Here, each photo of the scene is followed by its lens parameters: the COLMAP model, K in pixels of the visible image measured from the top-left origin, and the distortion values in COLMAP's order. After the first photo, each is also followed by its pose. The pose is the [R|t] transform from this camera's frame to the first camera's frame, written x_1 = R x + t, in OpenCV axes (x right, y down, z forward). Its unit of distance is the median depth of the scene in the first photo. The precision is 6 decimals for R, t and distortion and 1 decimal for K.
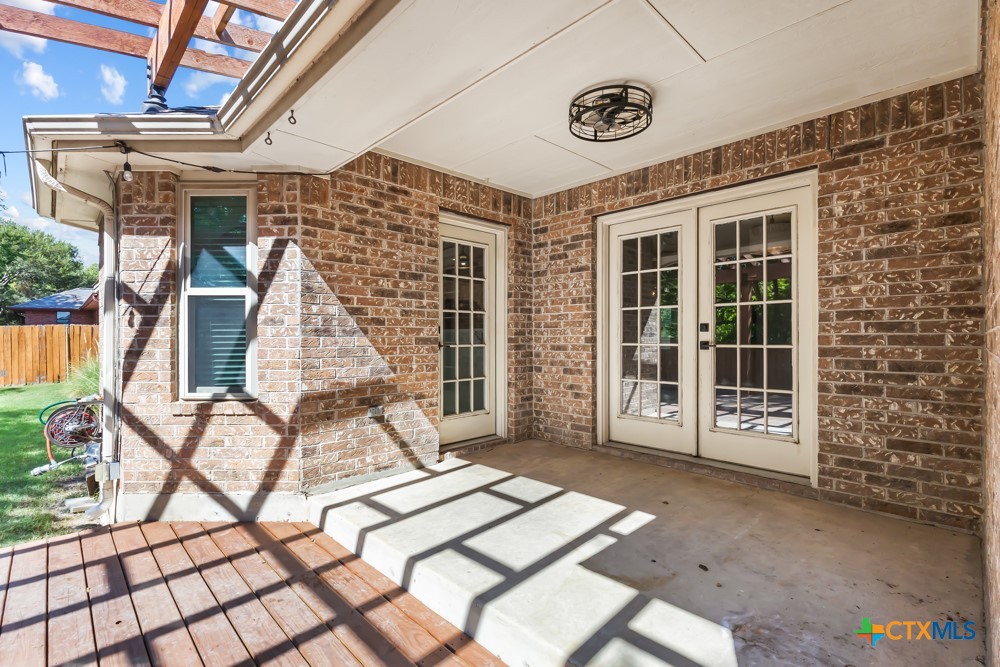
lens RADIAL K [[465.4, 0, 500.1], [0, 465.4, 337.4], [0, 0, 1]] dist [0.003389, 0.001527]
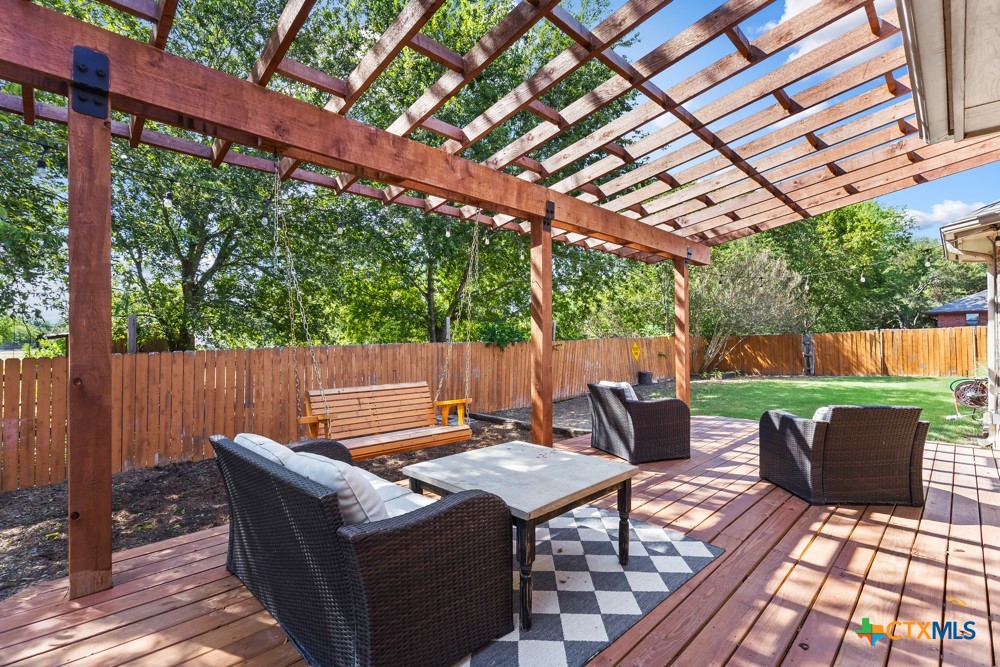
lens RADIAL K [[465.4, 0, 502.8], [0, 465.4, 335.5], [0, 0, 1]] dist [0.003389, 0.001527]
pose [[0.029002, -0.010018, -0.999529, 0.167215], [0.003429, 0.999945, -0.009923, 0.001413], [0.999573, -0.003139, 0.029035, -0.168608]]
